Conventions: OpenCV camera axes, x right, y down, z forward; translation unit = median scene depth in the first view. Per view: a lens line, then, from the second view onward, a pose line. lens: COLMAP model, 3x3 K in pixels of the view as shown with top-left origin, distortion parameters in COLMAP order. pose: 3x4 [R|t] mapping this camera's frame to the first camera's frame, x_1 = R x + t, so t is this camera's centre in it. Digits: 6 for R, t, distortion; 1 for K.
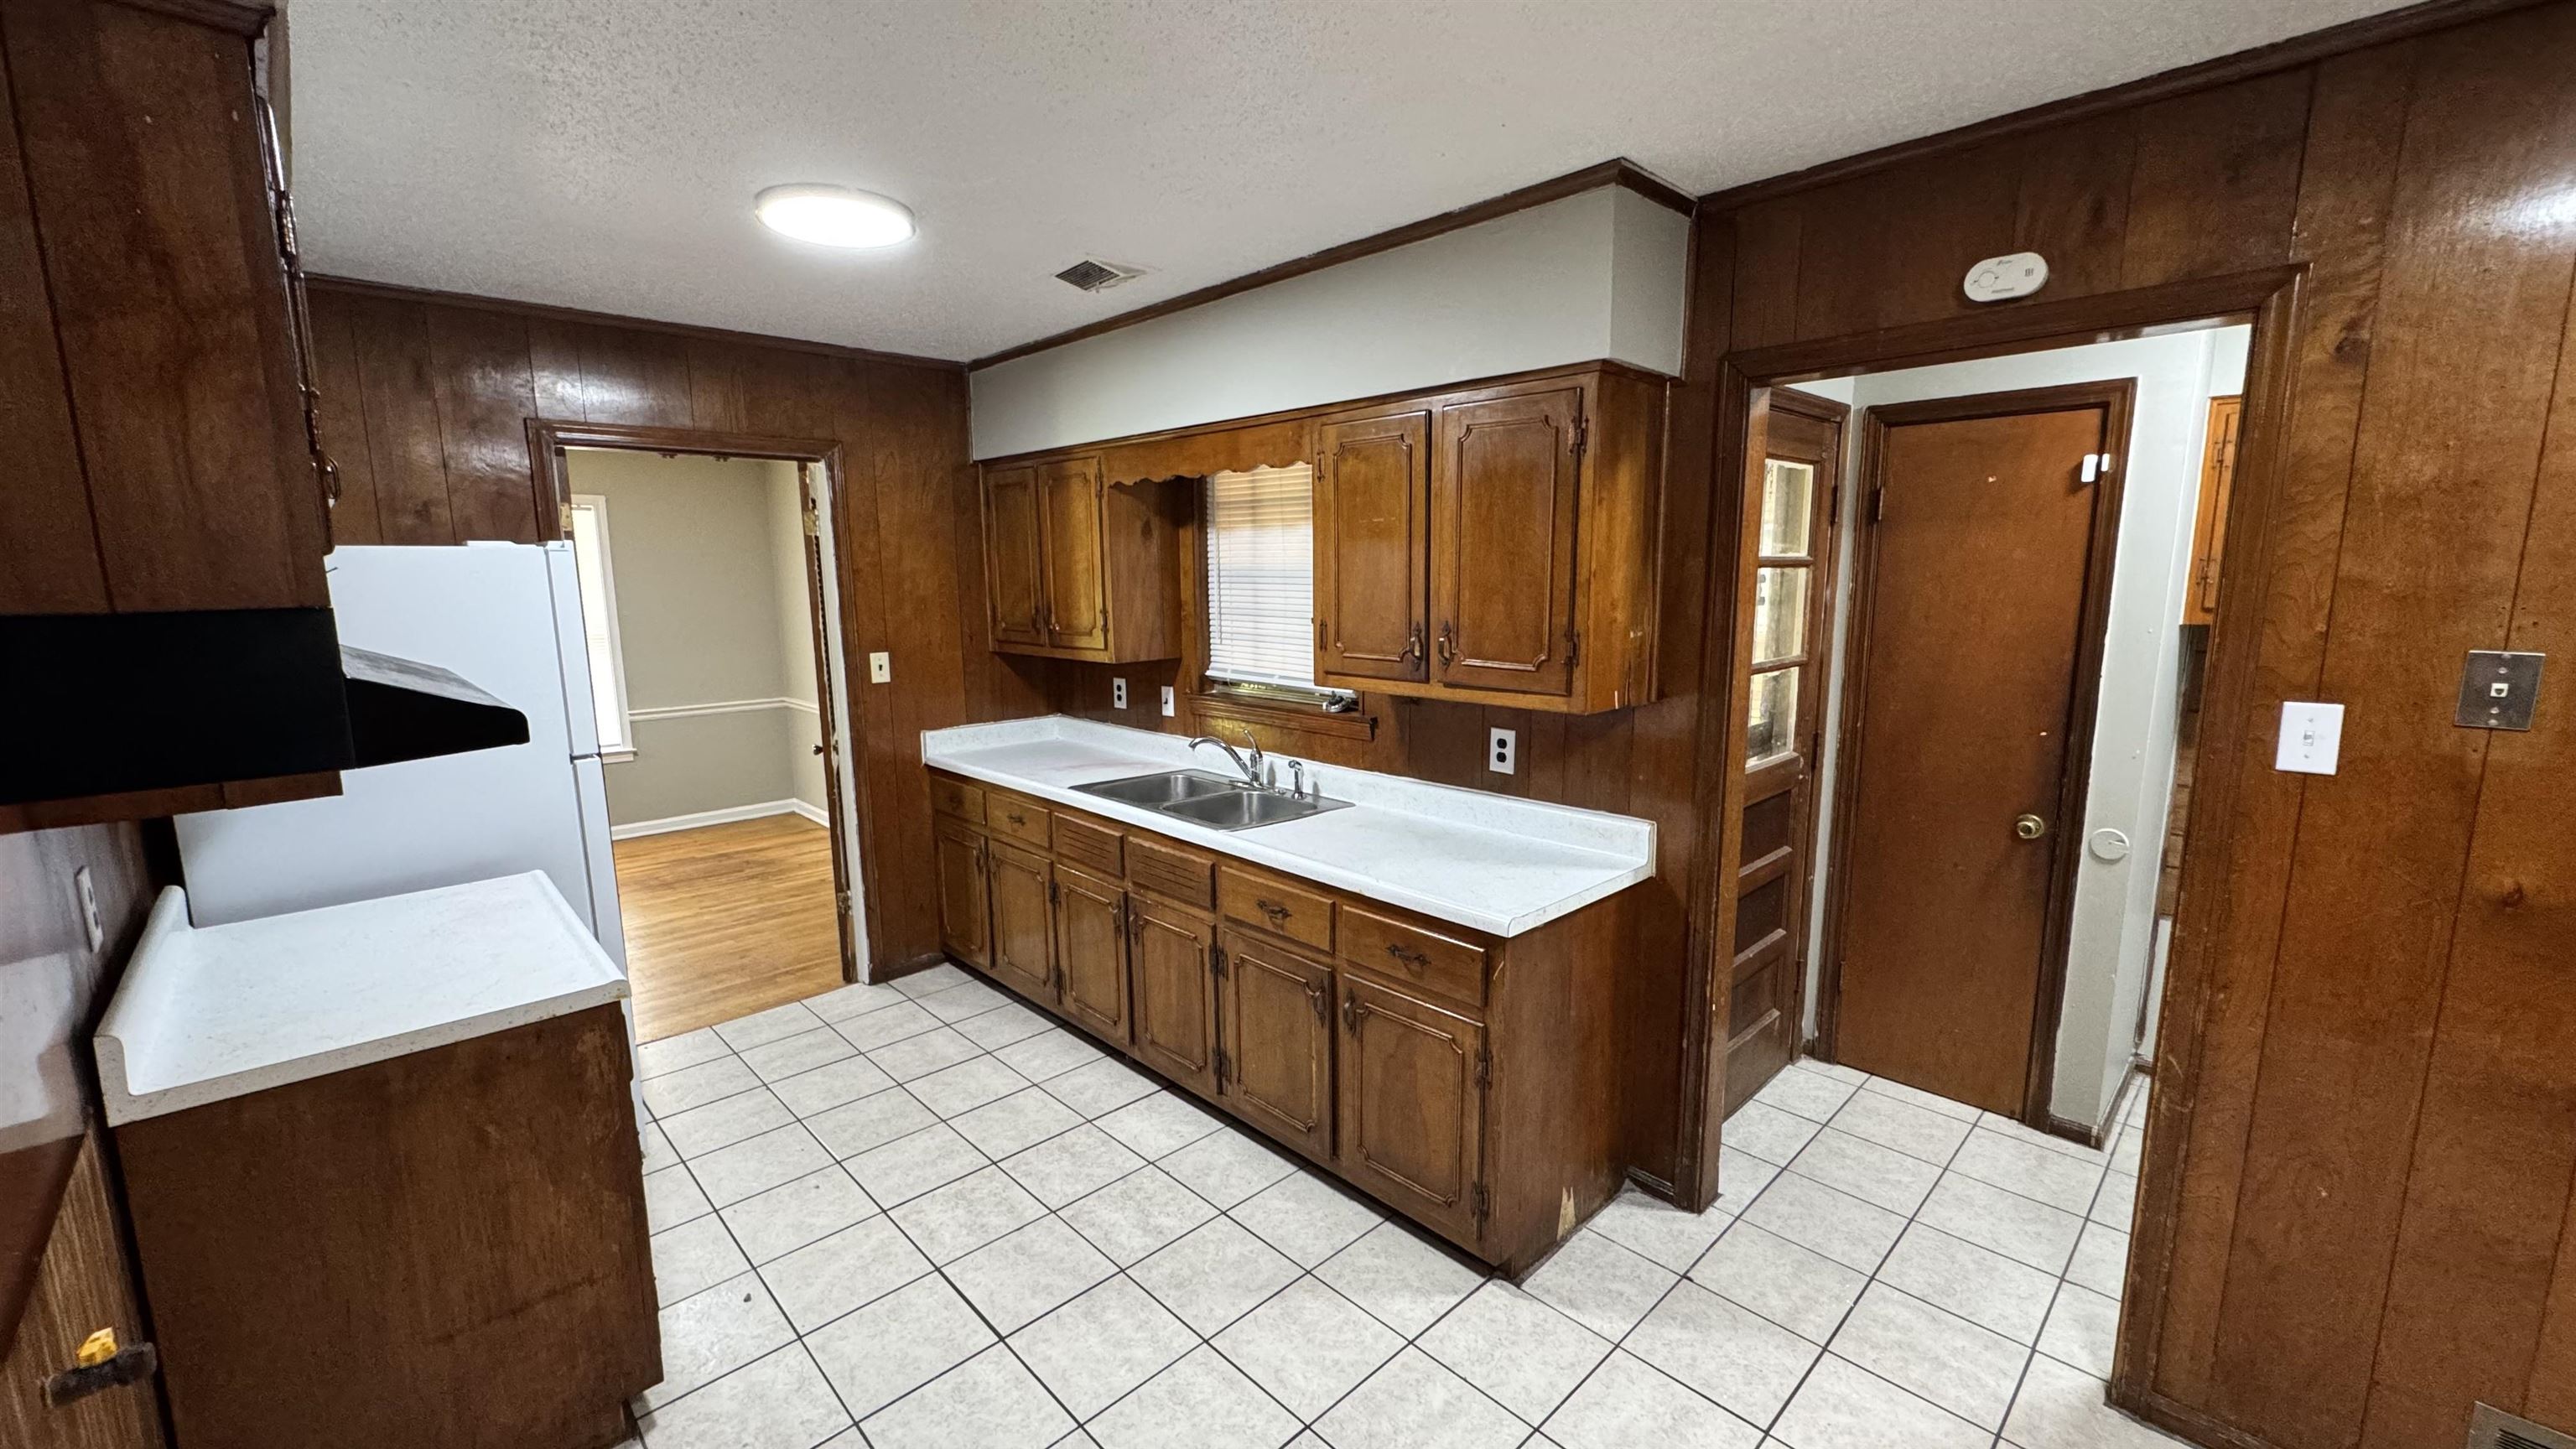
lens RADIAL K [[1025.7, 0, 1288.2], [0, 1025.7, 732.7], [0, 0, 1]] dist [0.000277, 0.000396]
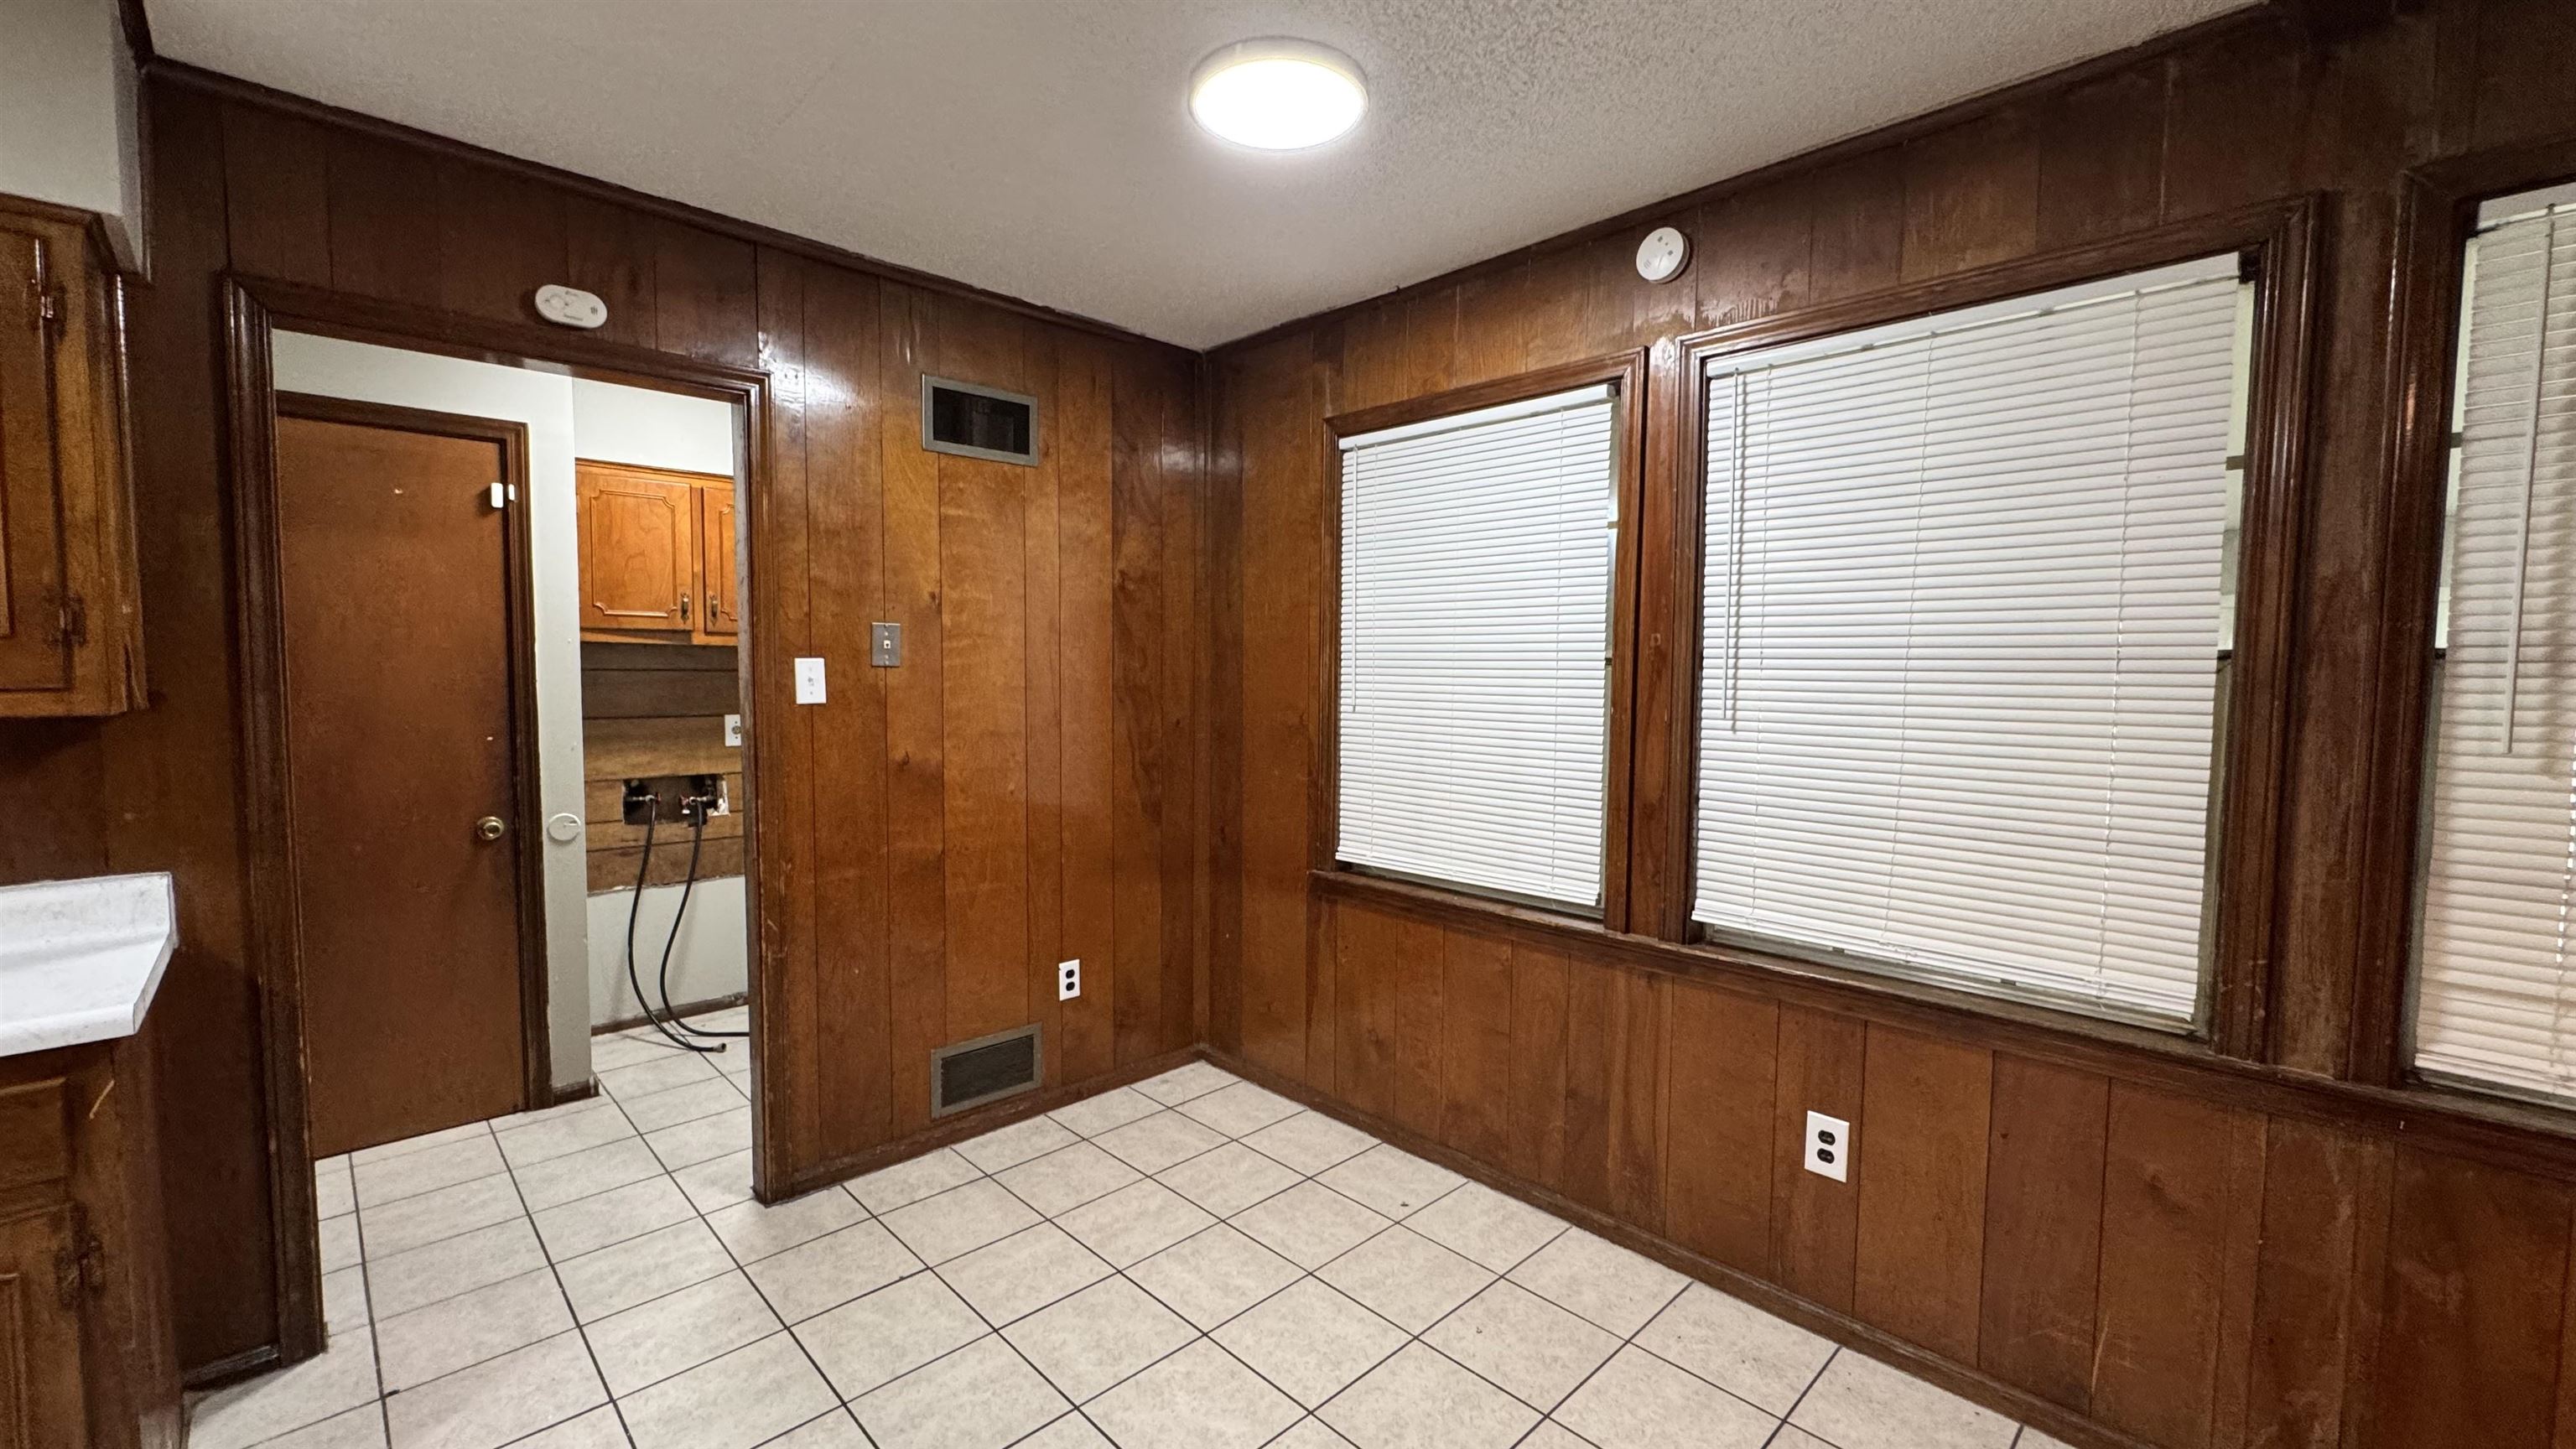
lens RADIAL K [[1025.7, 0, 1288.2], [0, 1025.7, 732.7], [0, 0, 1]] dist [0.000277, 0.000396]
pose [[0.001911, -0.056081, 0.998424, -0.385612], [0.153479, 0.986613, 0.055124, 0.074993], [-0.988150, 0.153132, 0.010492, 0.199125]]
